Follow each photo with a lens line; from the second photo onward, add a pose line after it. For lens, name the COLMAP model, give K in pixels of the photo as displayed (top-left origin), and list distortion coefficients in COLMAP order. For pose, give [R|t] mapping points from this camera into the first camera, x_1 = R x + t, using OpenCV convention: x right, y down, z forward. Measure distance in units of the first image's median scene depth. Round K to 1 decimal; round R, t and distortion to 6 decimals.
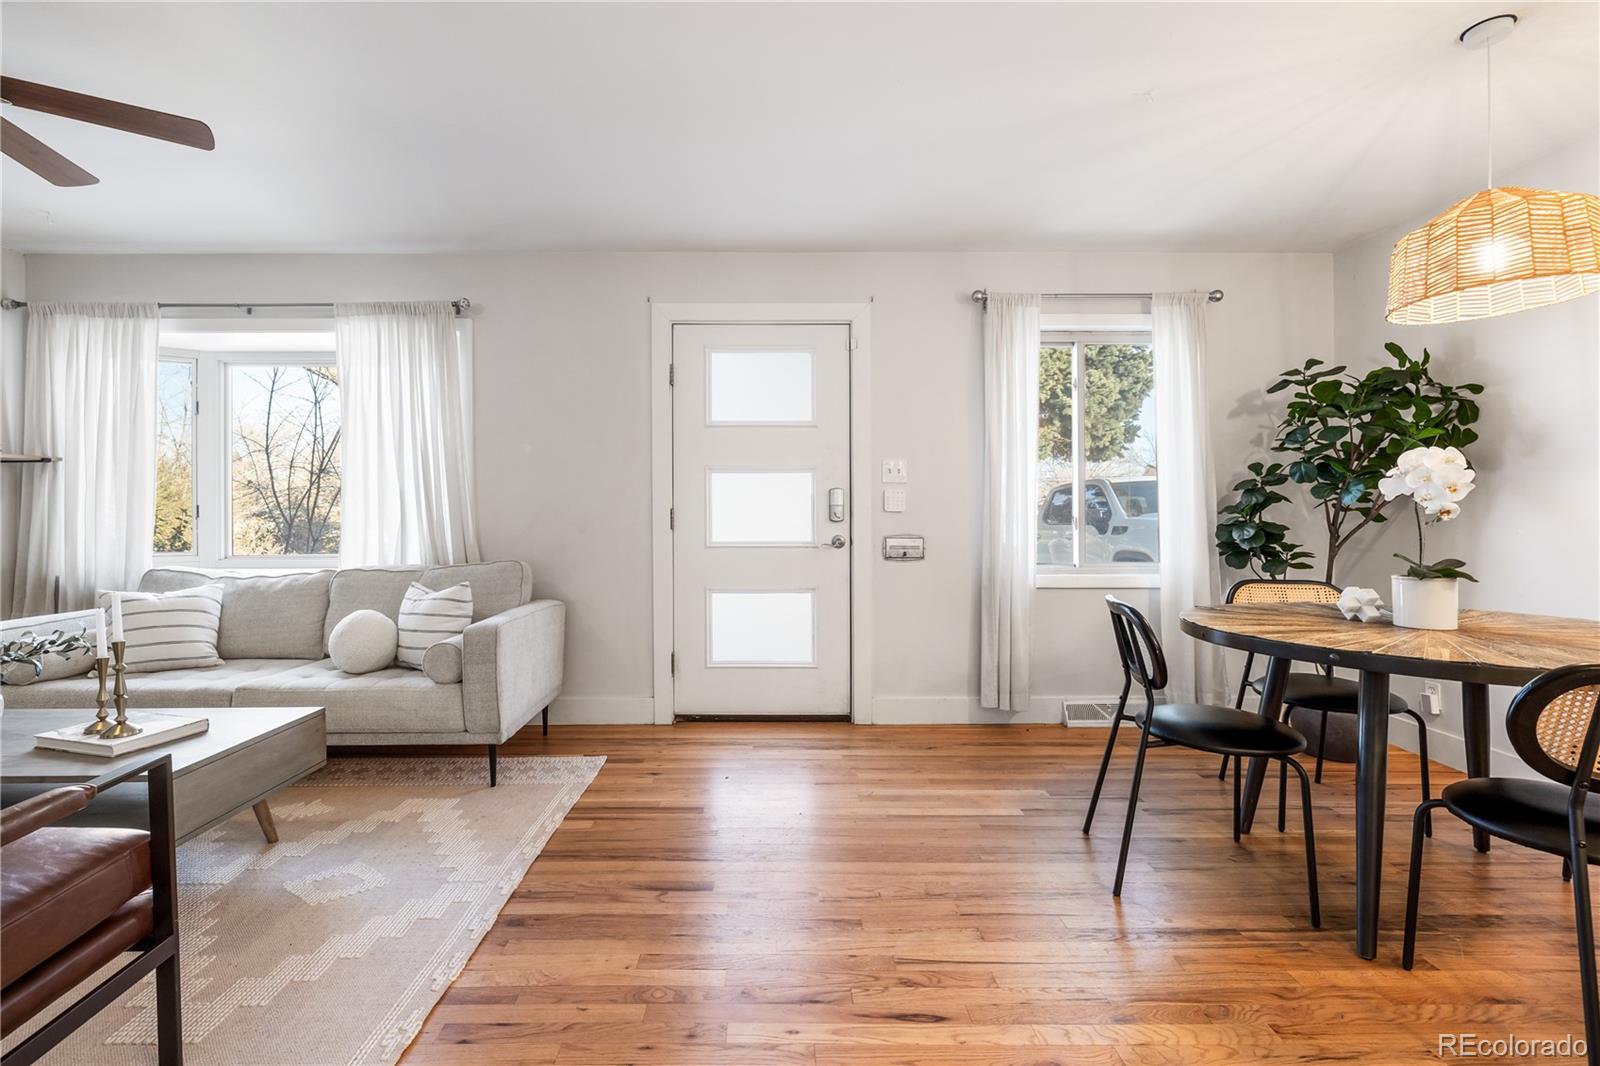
lens RADIAL K [[682.8, 0, 772.8], [0, 682.8, 518.2], [0, 0, 1]] dist [-0.004678, -0.000334]
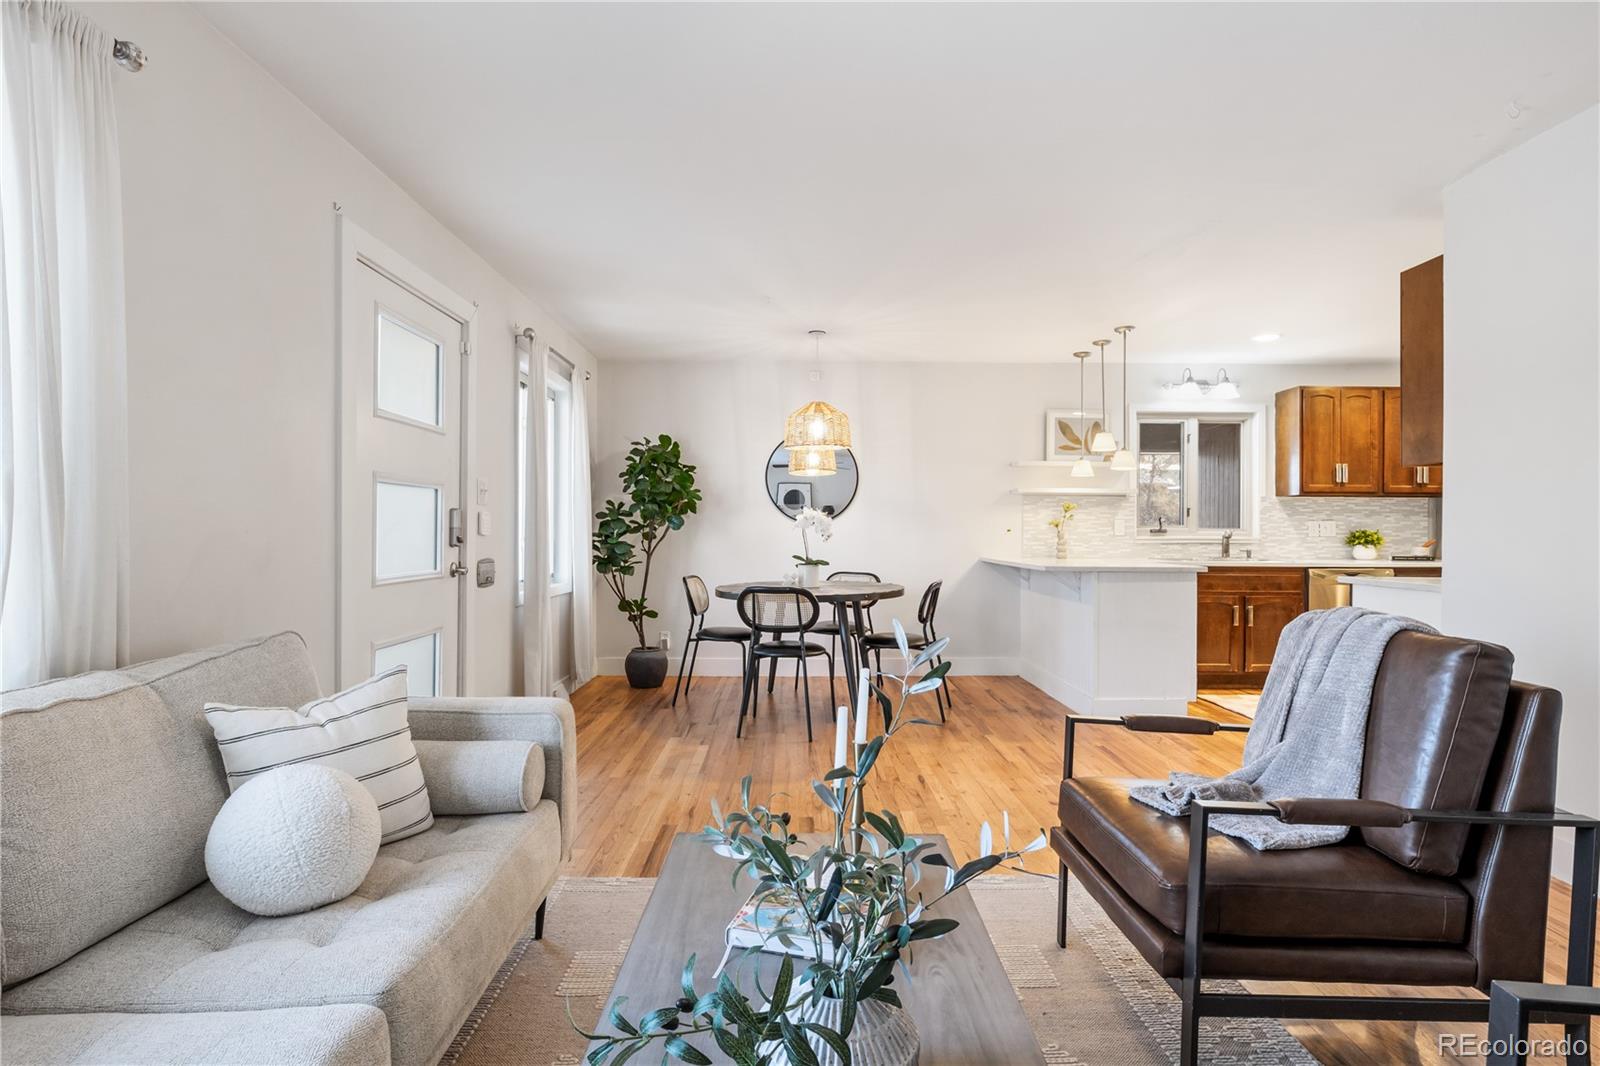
lens RADIAL K [[791.9, 0, 803.6], [0, 791.9, 531.0], [0, 0, 1]] dist [-0.010969, 0.001346]
pose [[0.000355, 0.001319, 0.999999, -0.927347], [0.000611, 0.999999, -0.001319, -0.013531], [-1.000000, 0.000612, 0.000354, 0.561221]]
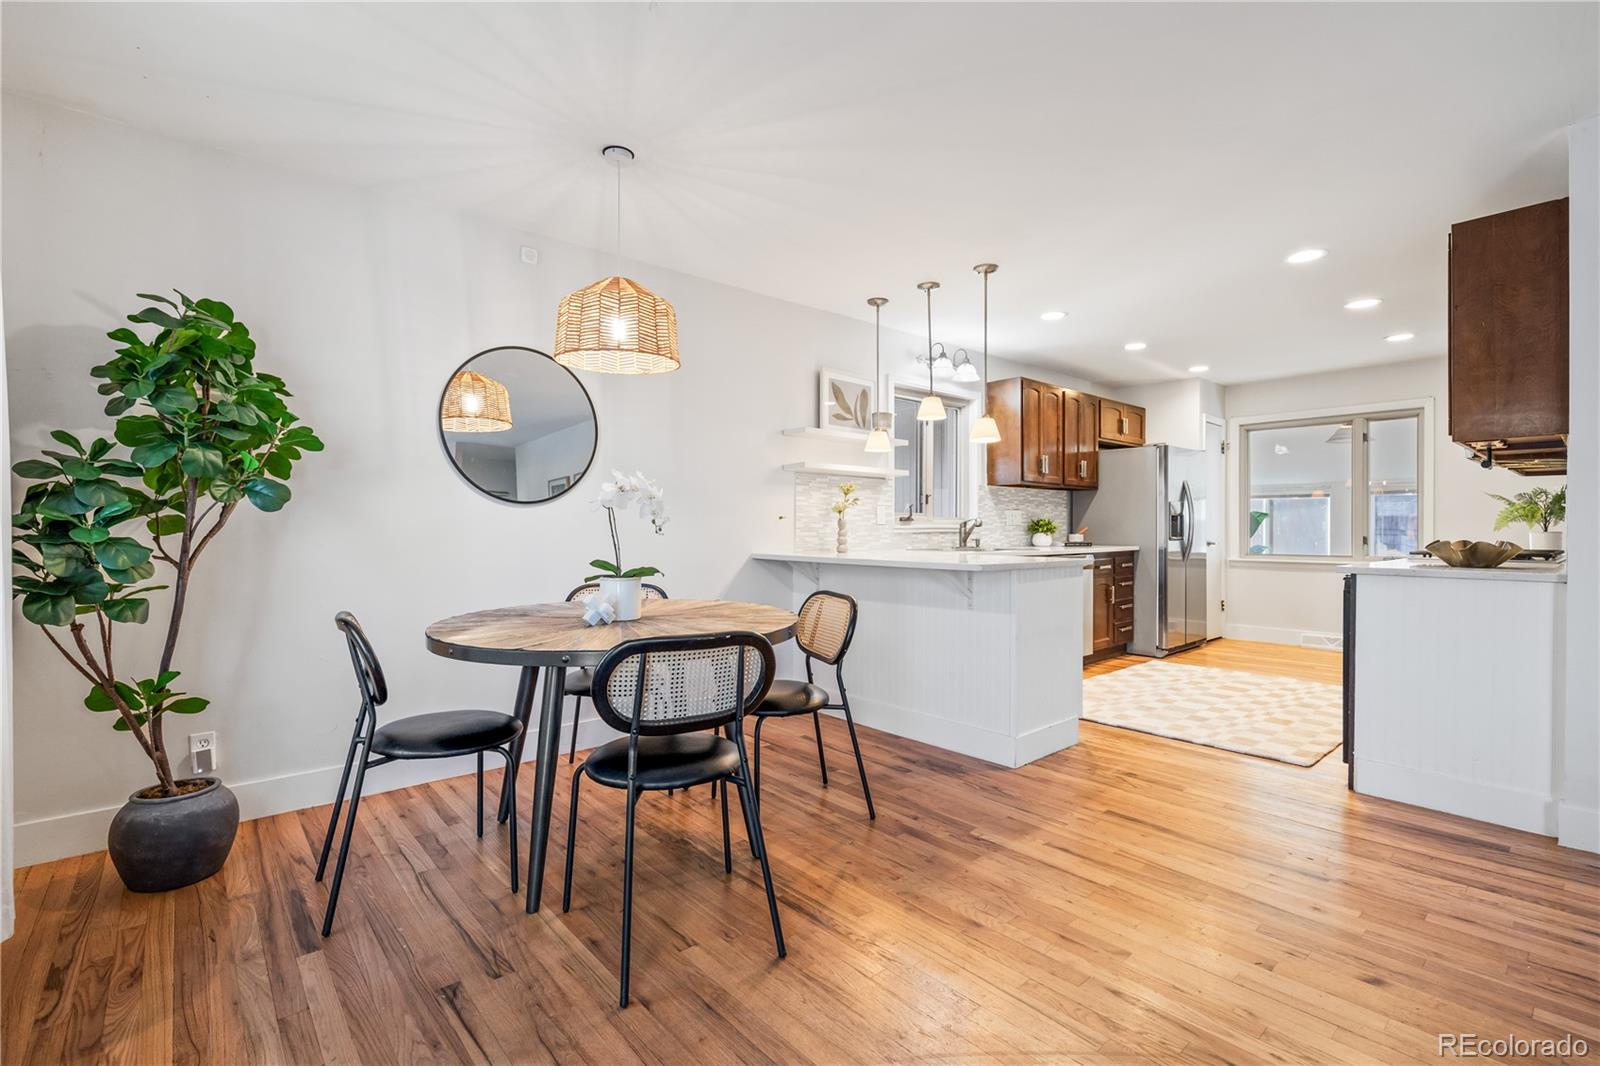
lens RADIAL K [[714.3, 0, 799.2], [0, 714.3, 529.1], [0, 0, 1]] dist [-0.012621, 0.002275]
pose [[-0.643701, -0.002162, 0.765274, -0.114674], [0.002823, 0.999982, 0.005199, -0.003260], [-0.765272, 0.005507, -0.643684, 0.869737]]
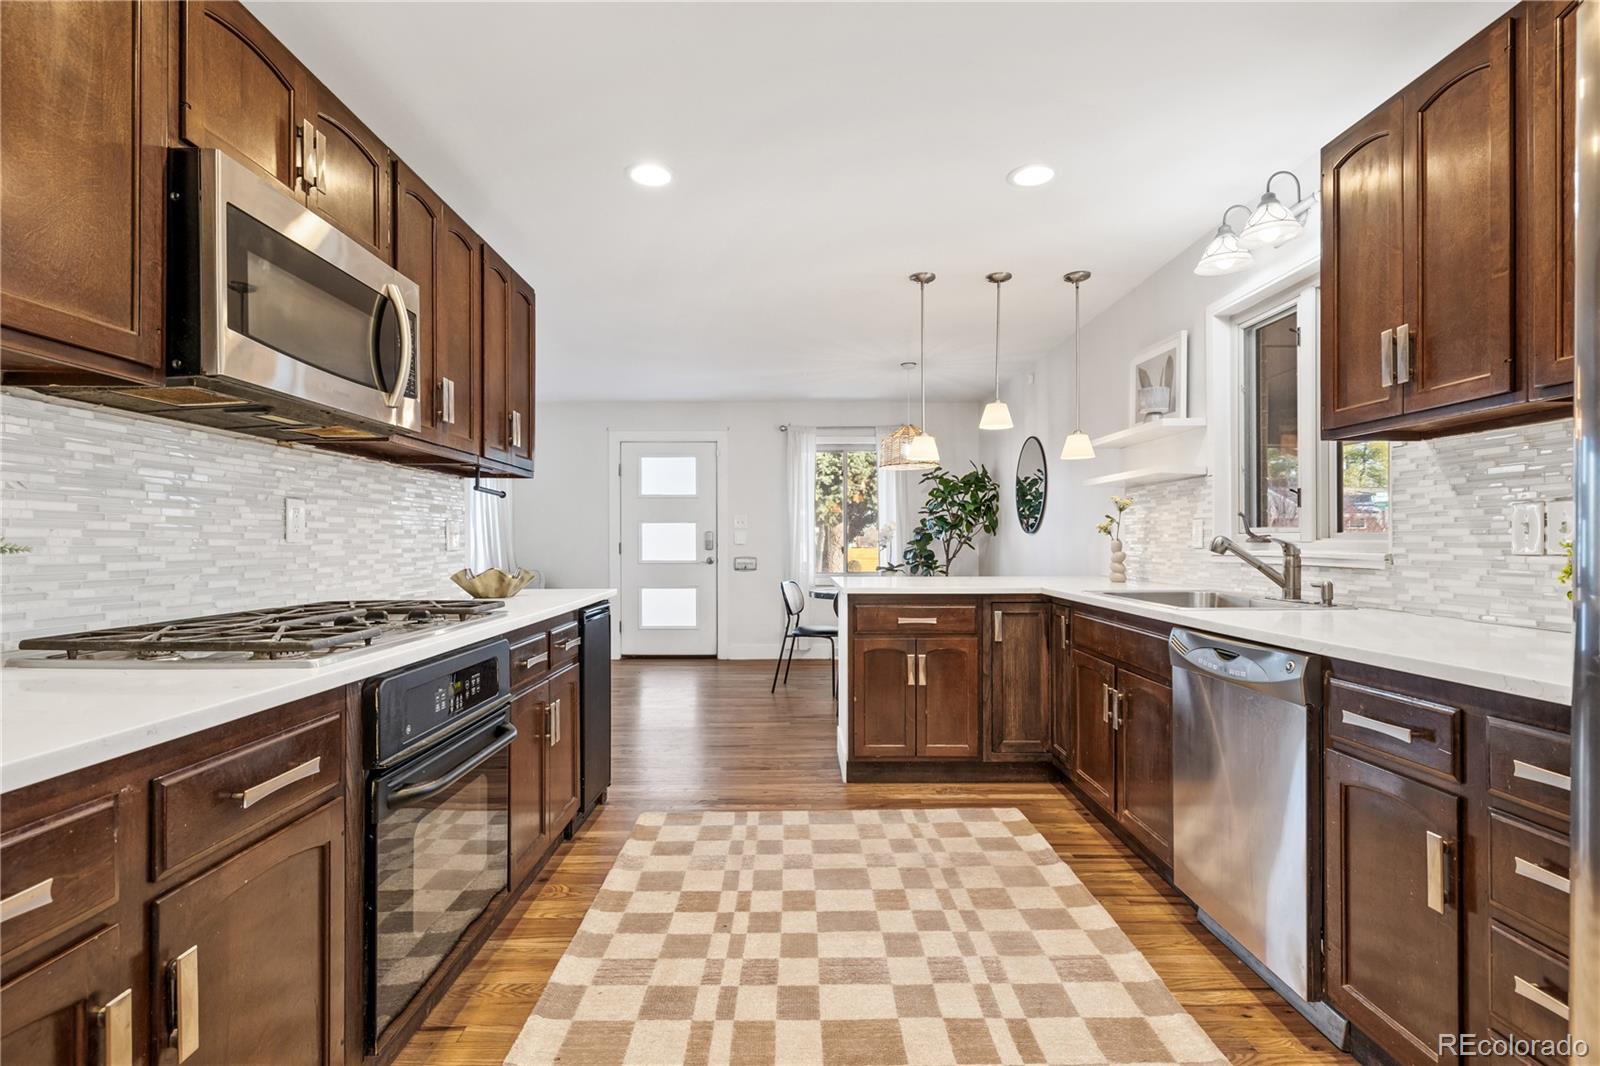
lens RADIAL K [[791.9, 0, 793.1], [0, 791.9, 542.5], [0, 0, 1]] dist [-0.010969, 0.001346]
pose [[0.999923, 0.001290, -0.012303, 0.350464], [-0.001322, 0.999996, -0.002628, -0.008607], [0.012299, 0.002644, 0.999921, -1.143467]]
